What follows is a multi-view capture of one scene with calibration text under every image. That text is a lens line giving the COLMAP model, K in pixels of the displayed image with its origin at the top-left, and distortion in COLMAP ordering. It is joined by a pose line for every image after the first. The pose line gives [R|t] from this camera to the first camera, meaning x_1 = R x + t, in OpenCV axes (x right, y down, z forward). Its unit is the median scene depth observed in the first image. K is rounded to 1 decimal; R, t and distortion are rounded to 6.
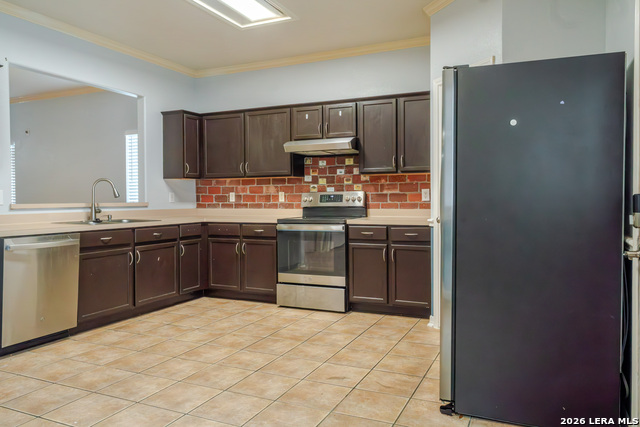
lens RADIAL K [[478.9, 0, 316.3], [0, 478.9, 214.3], [0, 0, 1]] dist [-0.006849, 0.005052]
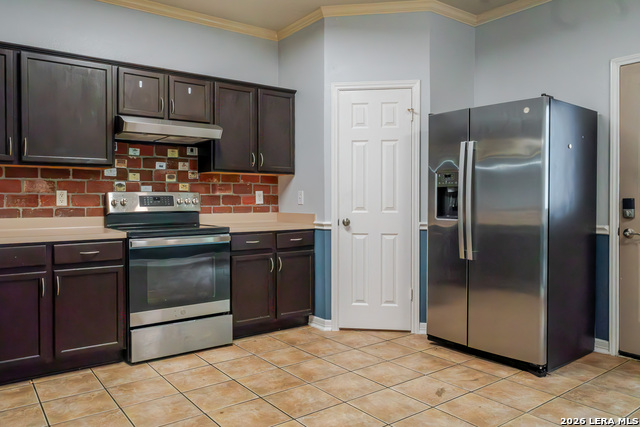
lens RADIAL K [[478.9, 0, 317.2], [0, 478.9, 211.5], [0, 0, 1]] dist [-0.006849, 0.005052]
pose [[0.468960, -0.015242, 0.883088, -0.528889], [0.028655, 0.999587, 0.002035, -0.011810], [-0.882755, 0.024351, 0.469203, 0.454486]]
